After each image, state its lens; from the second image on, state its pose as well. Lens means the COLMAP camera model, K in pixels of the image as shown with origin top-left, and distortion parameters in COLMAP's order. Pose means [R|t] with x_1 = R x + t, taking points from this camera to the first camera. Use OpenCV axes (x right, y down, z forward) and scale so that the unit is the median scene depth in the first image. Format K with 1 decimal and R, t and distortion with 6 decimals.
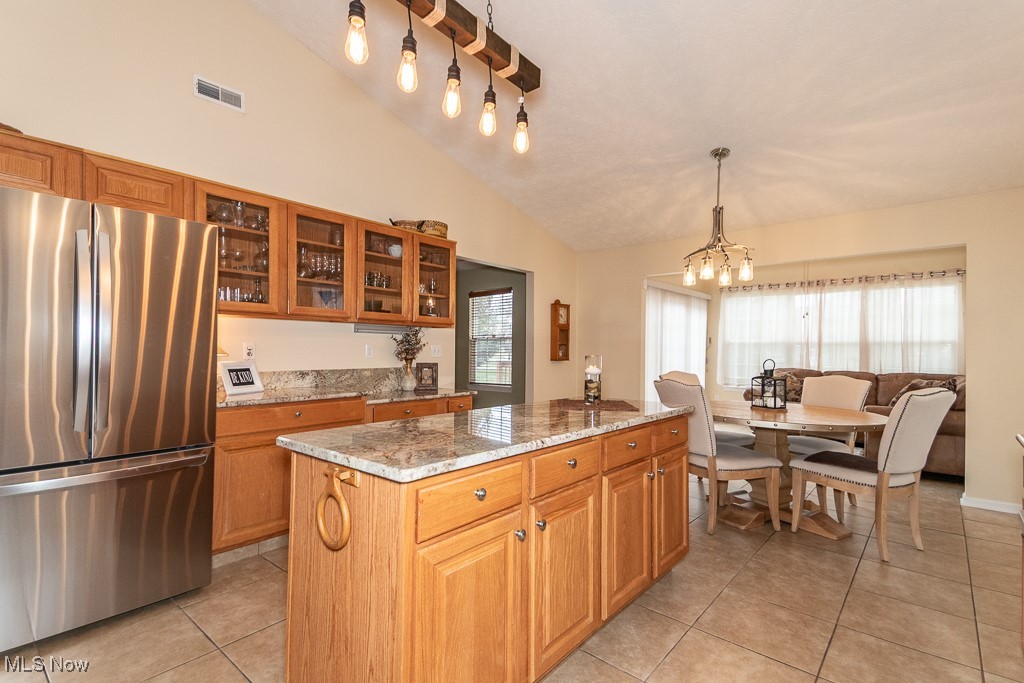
lens RADIAL K [[480.1, 0, 516.6], [0, 480.1, 347.4], [0, 0, 1]] dist [0.065024, -0.018018]
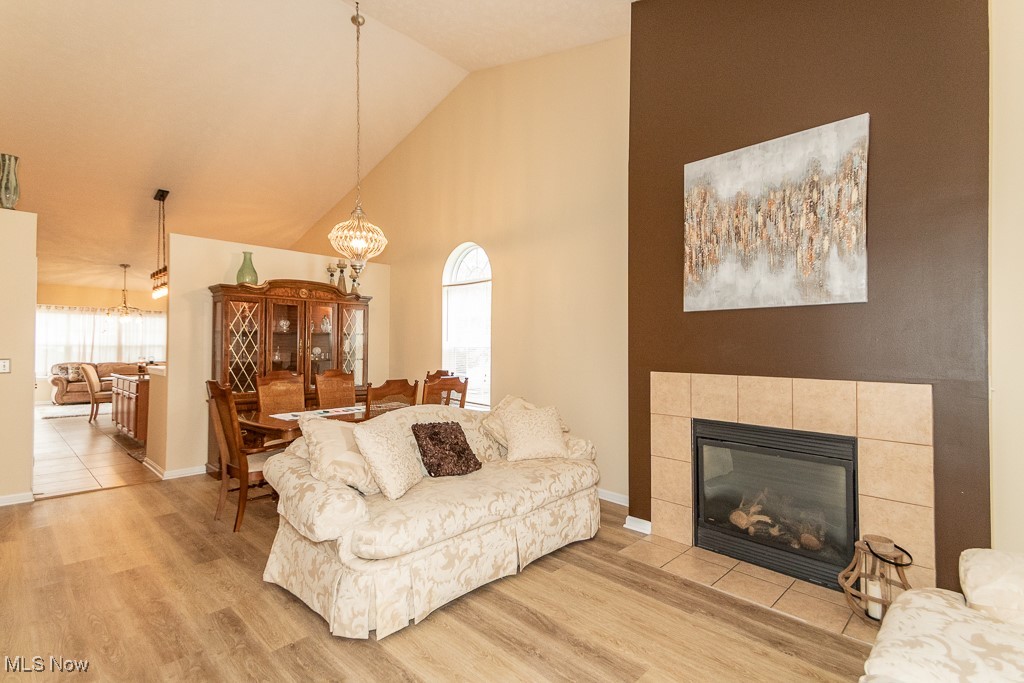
lens RADIAL K [[480.1, 0, 508.4], [0, 480.1, 337.5], [0, 0, 1]] dist [0.065024, -0.018018]
pose [[0.067446, 0.010732, 0.997665, -1.749008], [-0.006228, 0.999927, -0.010336, -0.052710], [-0.997703, -0.005516, 0.067508, -0.926871]]
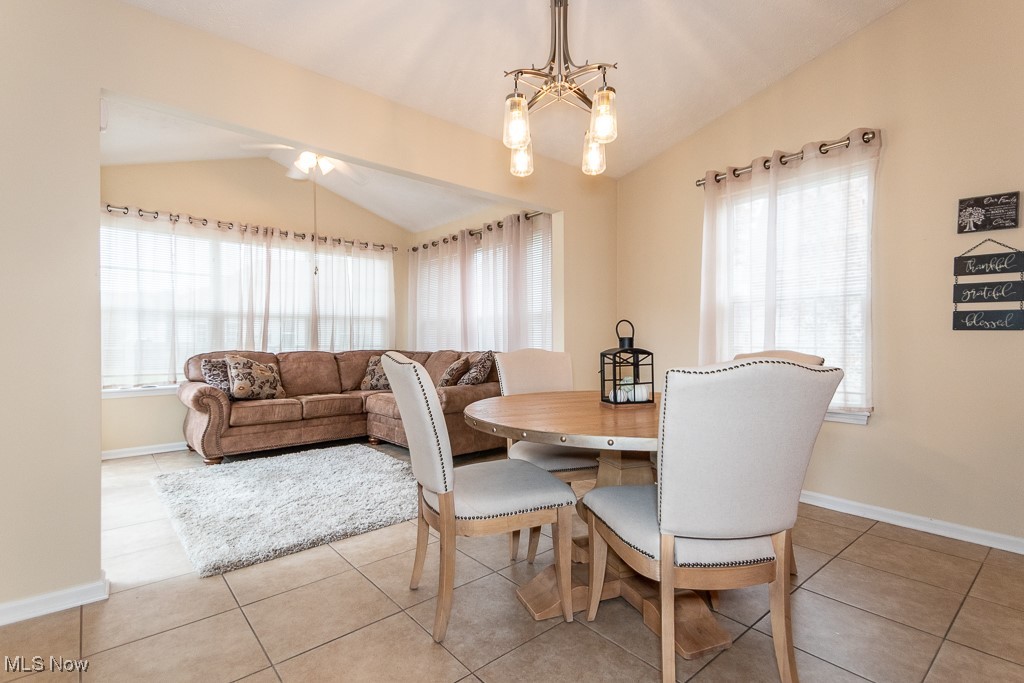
lens RADIAL K [[480.1, 0, 513.7], [0, 480.1, 339.1], [0, 0, 1]] dist [0.065024, -0.018018]
pose [[0.170931, -0.007951, 0.985251, -0.059592], [-0.001236, 0.999965, 0.008284, 0.039297], [-0.985282, -0.002634, 0.170915, 0.942472]]
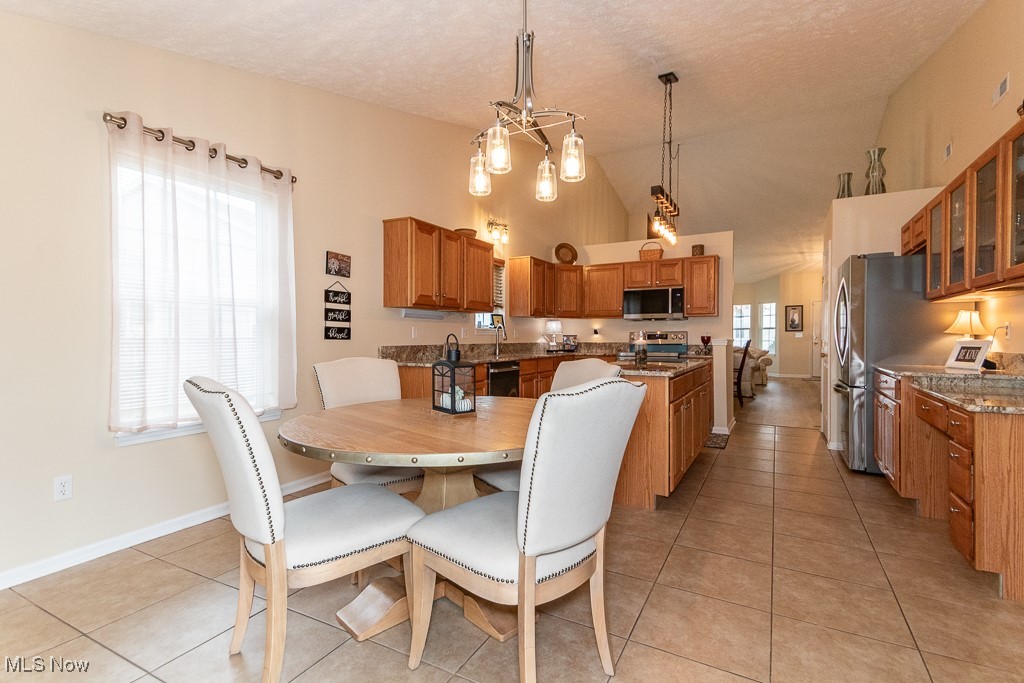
lens RADIAL K [[480.1, 0, 516.9], [0, 480.1, 339.5], [0, 0, 1]] dist [0.065024, -0.018018]
pose [[-0.977962, -0.009897, -0.208550, 0.522683], [-0.010870, 0.999935, 0.003520, 0.025421], [0.208502, 0.005709, -0.978005, 1.472098]]
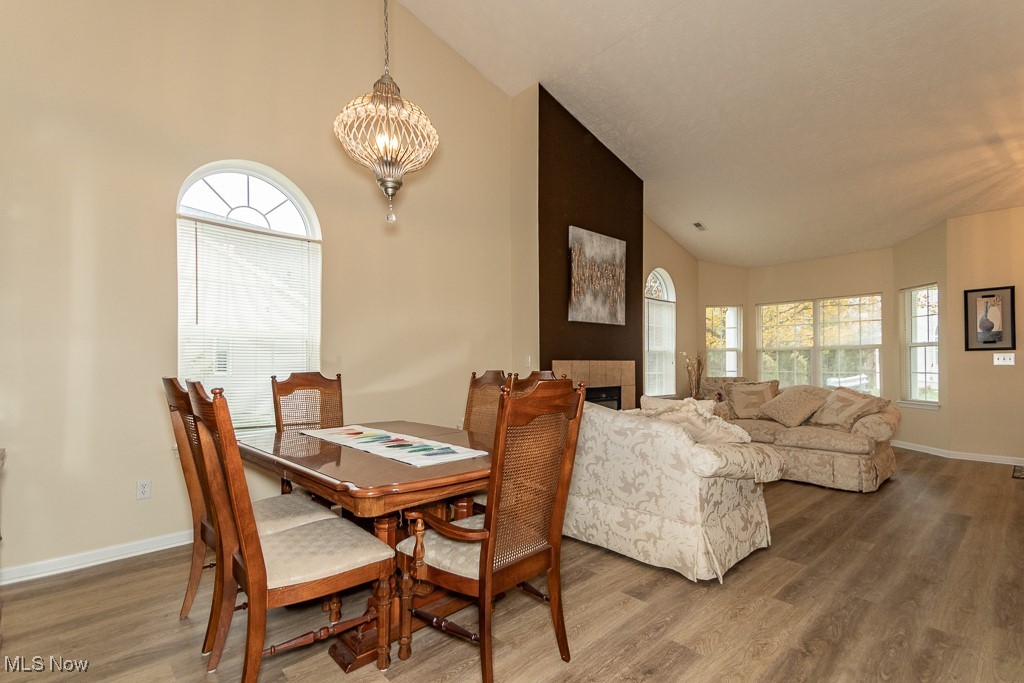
lens RADIAL K [[480.1, 0, 505.6], [0, 480.1, 356.9], [0, 0, 1]] dist [0.065024, -0.018018]
pose [[-0.993351, -0.006545, 0.114941, -0.853542], [-0.007924, 0.999902, -0.011545, 0.005858], [-0.114854, -0.012379, -0.993305, 0.140285]]
